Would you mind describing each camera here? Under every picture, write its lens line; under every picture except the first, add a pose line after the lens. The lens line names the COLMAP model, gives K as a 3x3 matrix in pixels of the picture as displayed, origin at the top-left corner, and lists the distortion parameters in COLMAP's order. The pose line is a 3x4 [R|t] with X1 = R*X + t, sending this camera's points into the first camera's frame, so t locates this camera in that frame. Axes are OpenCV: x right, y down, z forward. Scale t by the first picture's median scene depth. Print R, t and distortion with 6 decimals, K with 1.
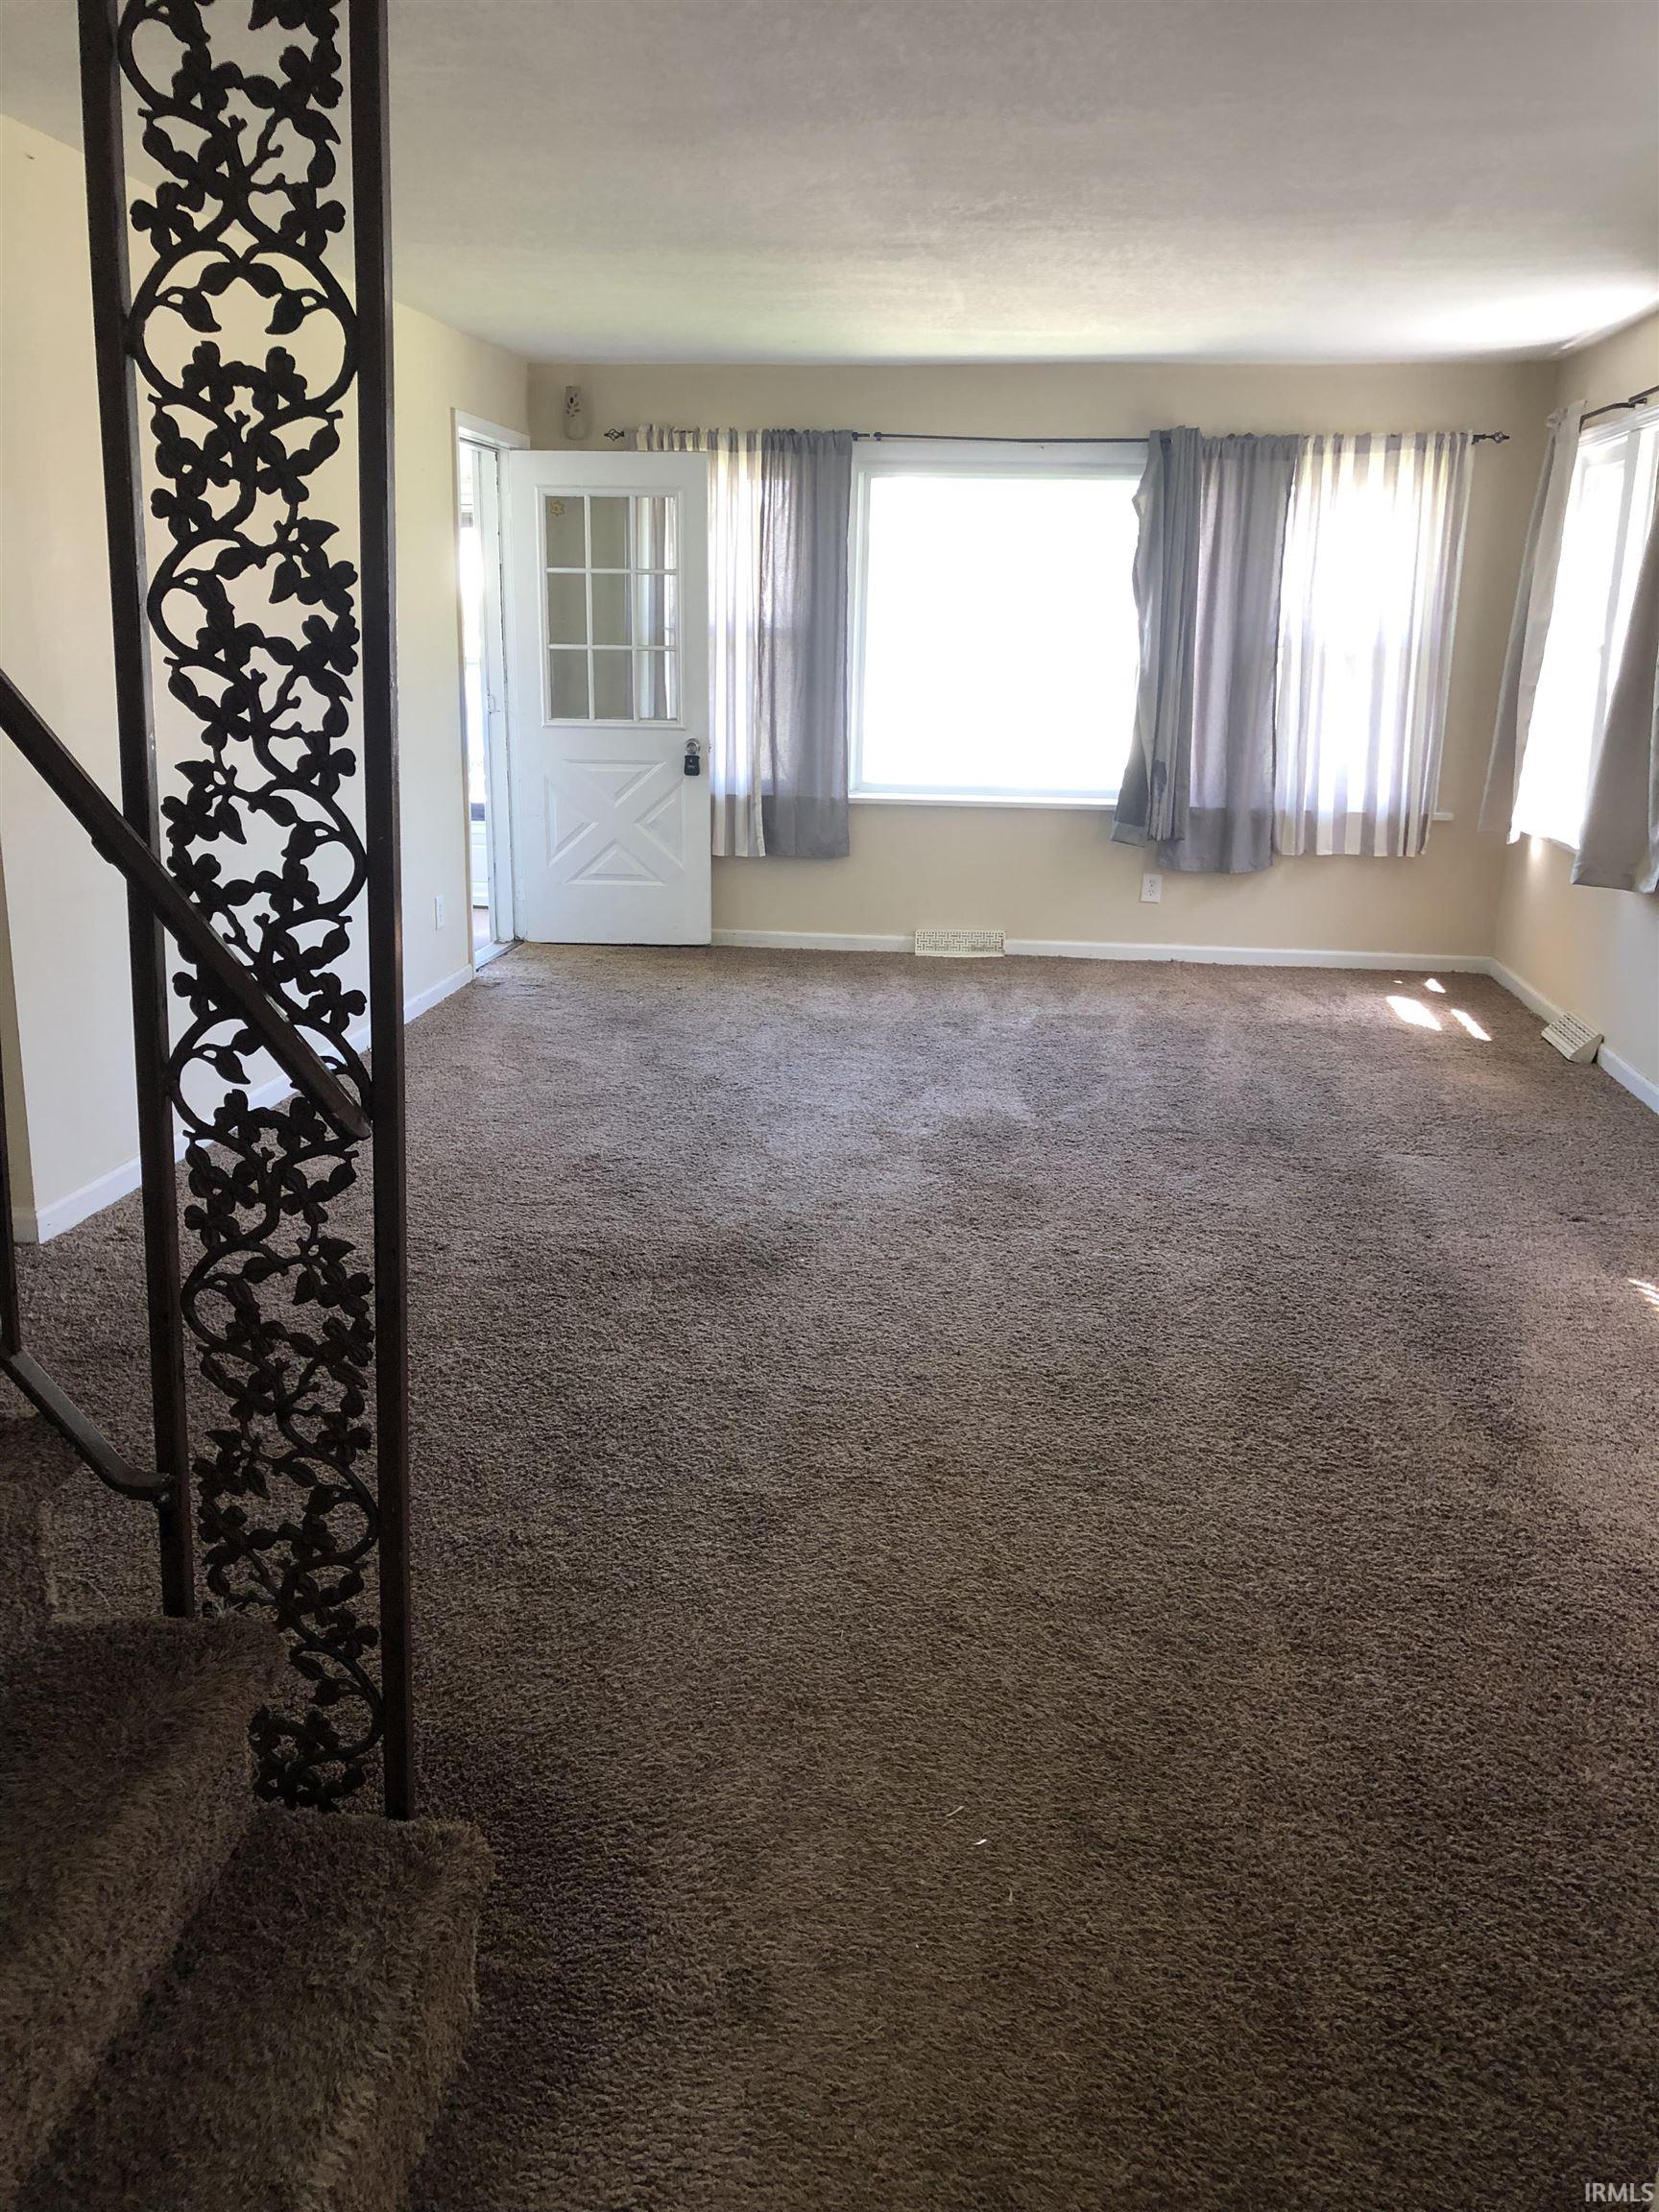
lens RADIAL K [[1816.2, 0, 829.5], [0, 1816.2, 1106.0], [0, 0, 1]] dist [0.098351, -0.158472]
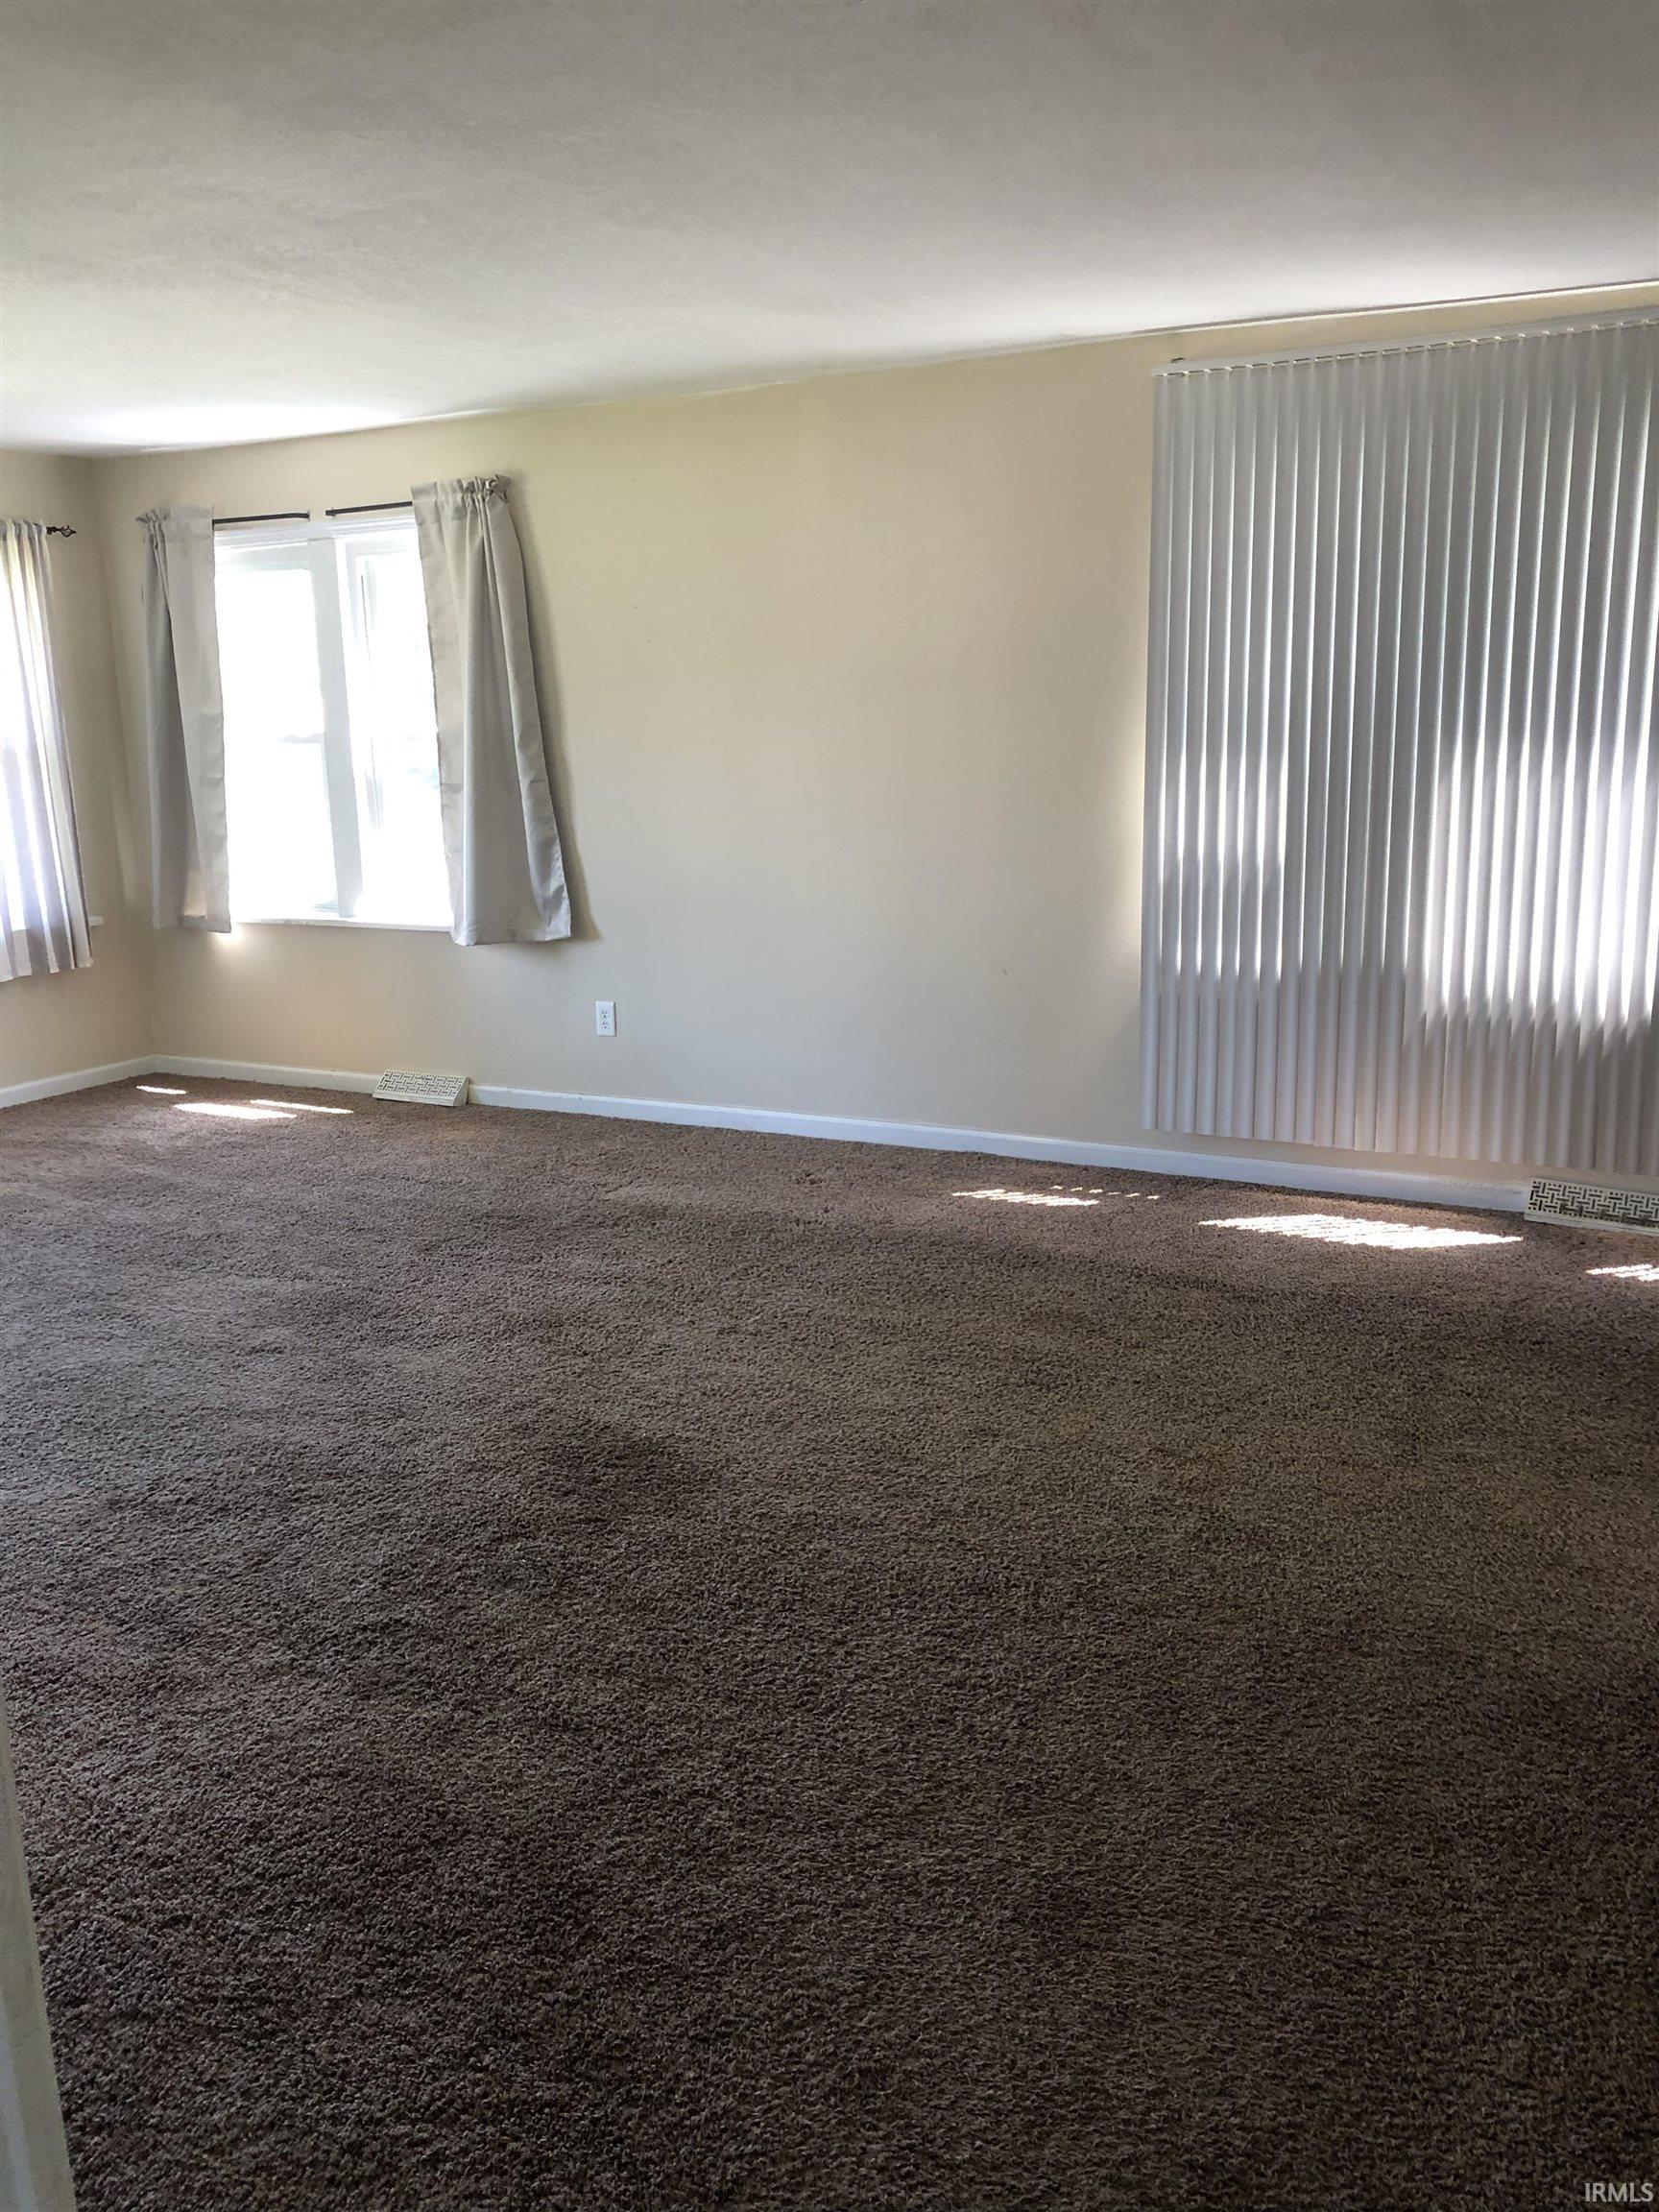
lens RADIAL K [[1816.2, 0, 829.5], [0, 1816.2, 1106.0], [0, 0, 1]] dist [0.098351, -0.158472]
pose [[0.335663, -0.220489, 0.915814, -0.621361], [0.266449, 0.954740, 0.132202, -0.131058], [-0.903513, 0.199642, 0.379220, 0.452818]]
